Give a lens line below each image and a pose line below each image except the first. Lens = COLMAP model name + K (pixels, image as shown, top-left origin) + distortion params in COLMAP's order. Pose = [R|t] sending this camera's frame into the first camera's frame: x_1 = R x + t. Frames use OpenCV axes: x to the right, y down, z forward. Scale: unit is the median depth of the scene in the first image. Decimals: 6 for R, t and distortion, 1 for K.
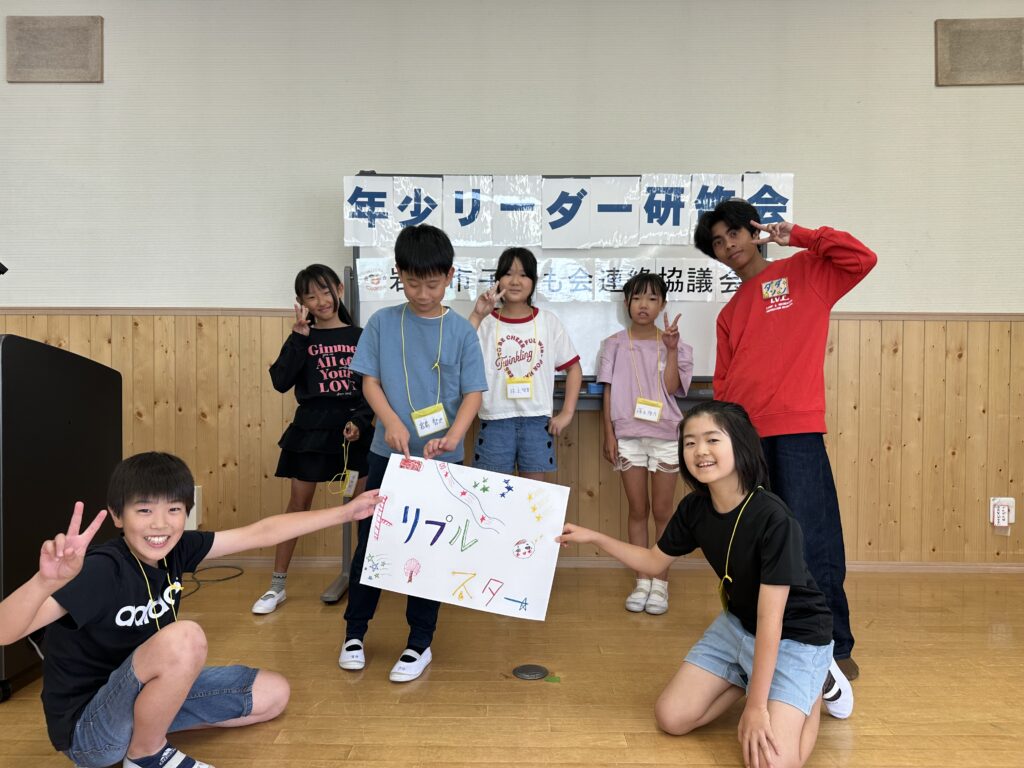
lens RADIAL K [[702.9, 0, 493.3], [0, 702.9, 397.6], [0, 0, 1]] dist [0.018208, -0.022120]
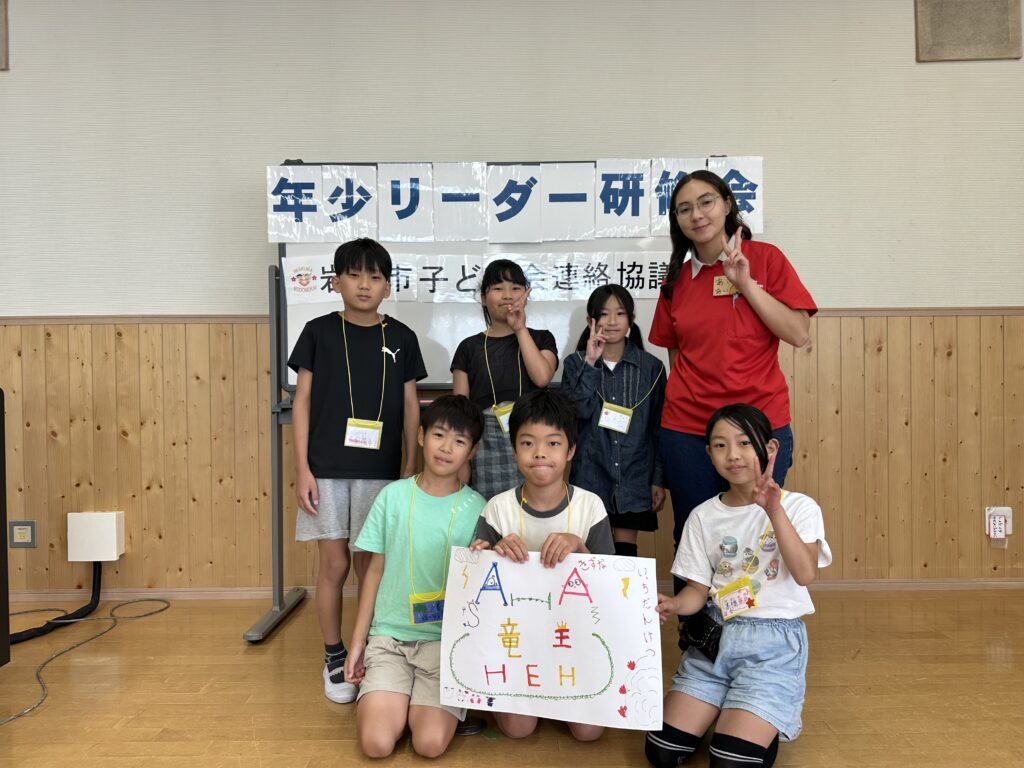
lens RADIAL K [[702.9, 0, 491.2], [0, 702.9, 402.1], [0, 0, 1]] dist [0.018208, -0.022120]
pose [[0.999792, -0.017859, 0.009805, 0.059683], [0.017927, 0.999816, -0.006890, -0.000880], [-0.009680, 0.007064, 0.999928, 0.094837]]
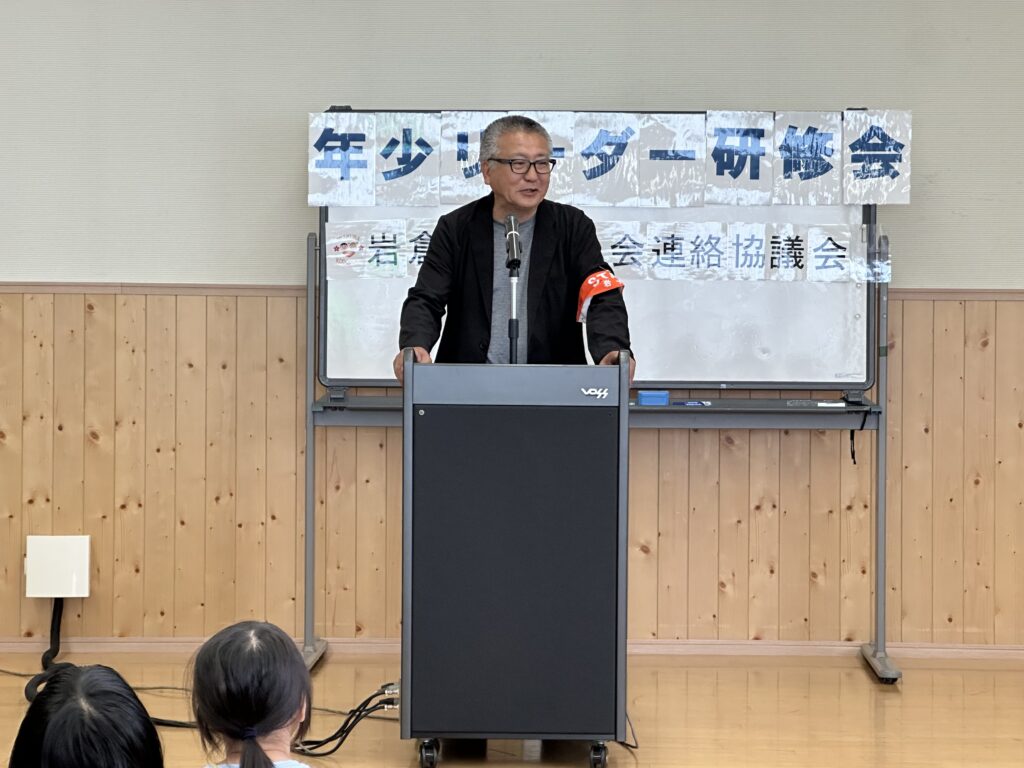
lens RADIAL K [[1847.8, 0, 481.6], [0, 1847.8, 389.8], [0, 0, 1]] dist [-0.044190, 0.000000]
pose [[0.999998, 0.001337, 0.001115, -0.030313], [-0.001316, 0.999816, -0.019127, 0.015585], [-0.001140, 0.019125, 0.999816, -0.933446]]
